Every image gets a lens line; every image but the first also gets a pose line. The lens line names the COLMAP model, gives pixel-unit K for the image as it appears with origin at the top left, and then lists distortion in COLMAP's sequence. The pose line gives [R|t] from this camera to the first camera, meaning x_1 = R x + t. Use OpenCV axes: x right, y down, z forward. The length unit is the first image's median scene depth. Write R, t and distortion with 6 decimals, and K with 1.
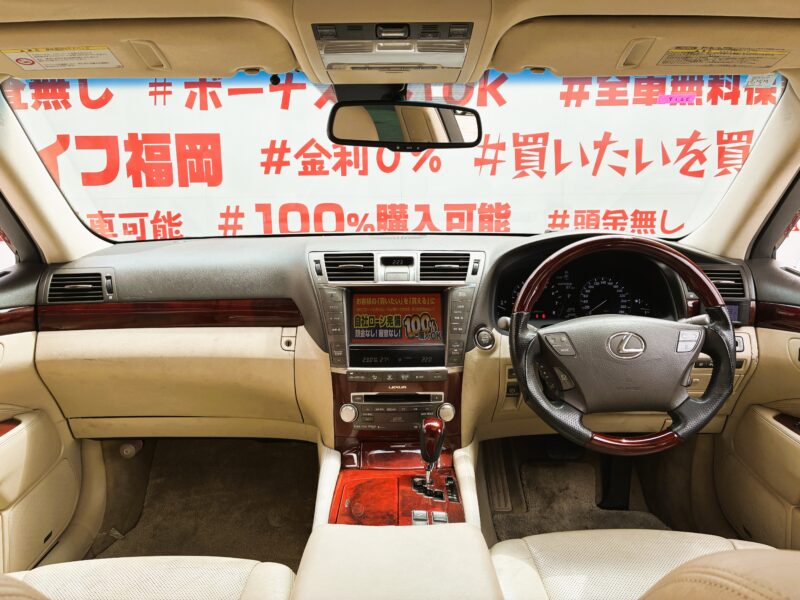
lens RADIAL K [[618.7, 0, 413.8], [0, 618.7, 299.4], [0, 0, 1]] dist [0.054583, -0.068388]
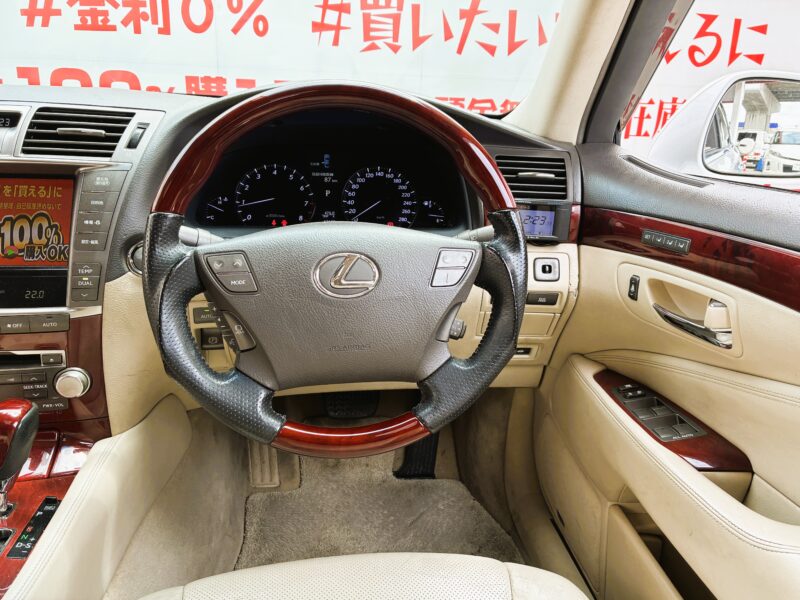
lens RADIAL K [[648.1, 0, 408.3], [0, 648.1, 299.7], [0, 0, 1]] dist [0.064913, -0.085414]
pose [[0.988394, -0.000012, 0.151911, 0.233006], [-0.021478, 0.989943, 0.139823, 0.008111], [-0.150385, -0.141463, 0.978454, 0.300212]]
